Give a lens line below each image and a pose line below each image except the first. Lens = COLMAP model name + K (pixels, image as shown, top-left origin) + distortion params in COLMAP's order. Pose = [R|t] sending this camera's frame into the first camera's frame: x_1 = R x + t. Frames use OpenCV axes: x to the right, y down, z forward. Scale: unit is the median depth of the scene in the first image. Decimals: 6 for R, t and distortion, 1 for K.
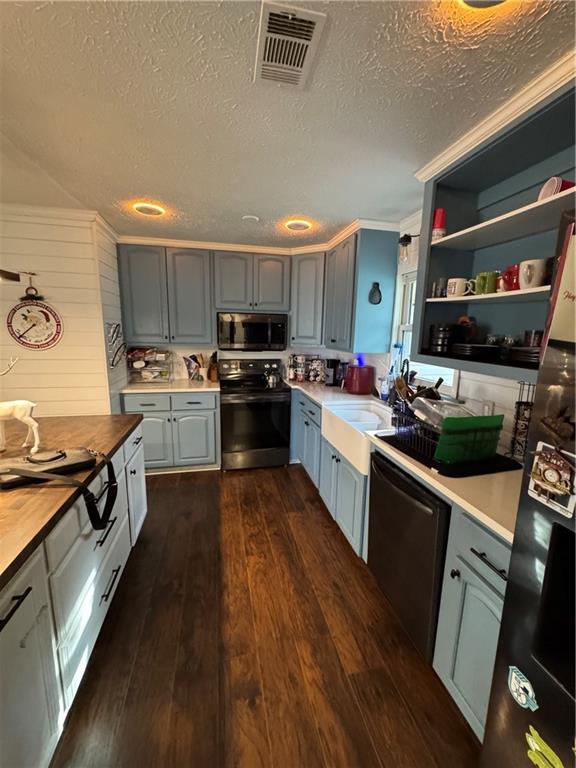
lens RADIAL K [[307.2, 0, 287.8], [0, 307.2, 382.4], [0, 0, 1]] dist [-0.003094, 0.000413]
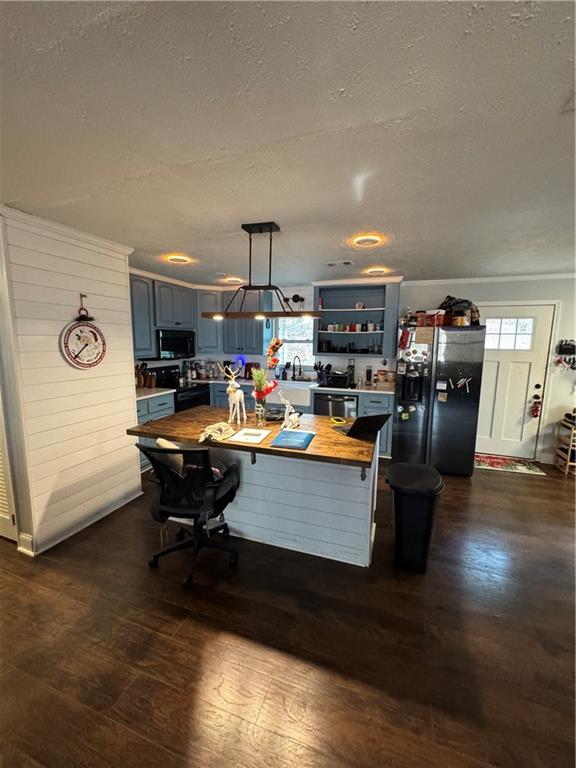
lens RADIAL K [[307.2, 0, 287.8], [0, 307.2, 382.4], [0, 0, 1]] dist [-0.003094, 0.000413]
pose [[0.533387, -0.131638, 0.835565, -1.353477], [0.141242, 0.987809, 0.065461, -0.035451], [-0.833996, 0.083101, 0.545477, -0.111206]]
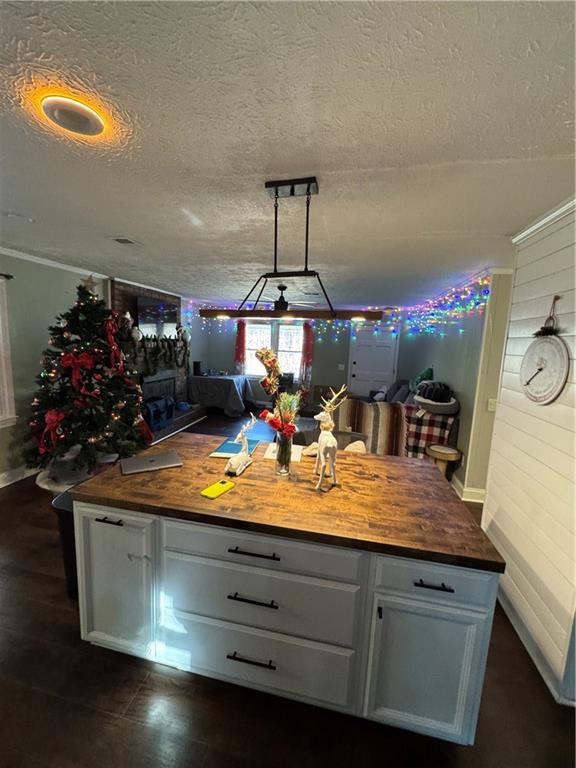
lens RADIAL K [[307.2, 0, 287.8], [0, 307.2, 382.4], [0, 0, 1]] dist [-0.003094, 0.000413]
pose [[-0.406091, 0.082717, -0.910081, 0.060889], [-0.203465, 0.962712, 0.178290, -0.168063], [0.890894, 0.257571, -0.374119, 0.759141]]
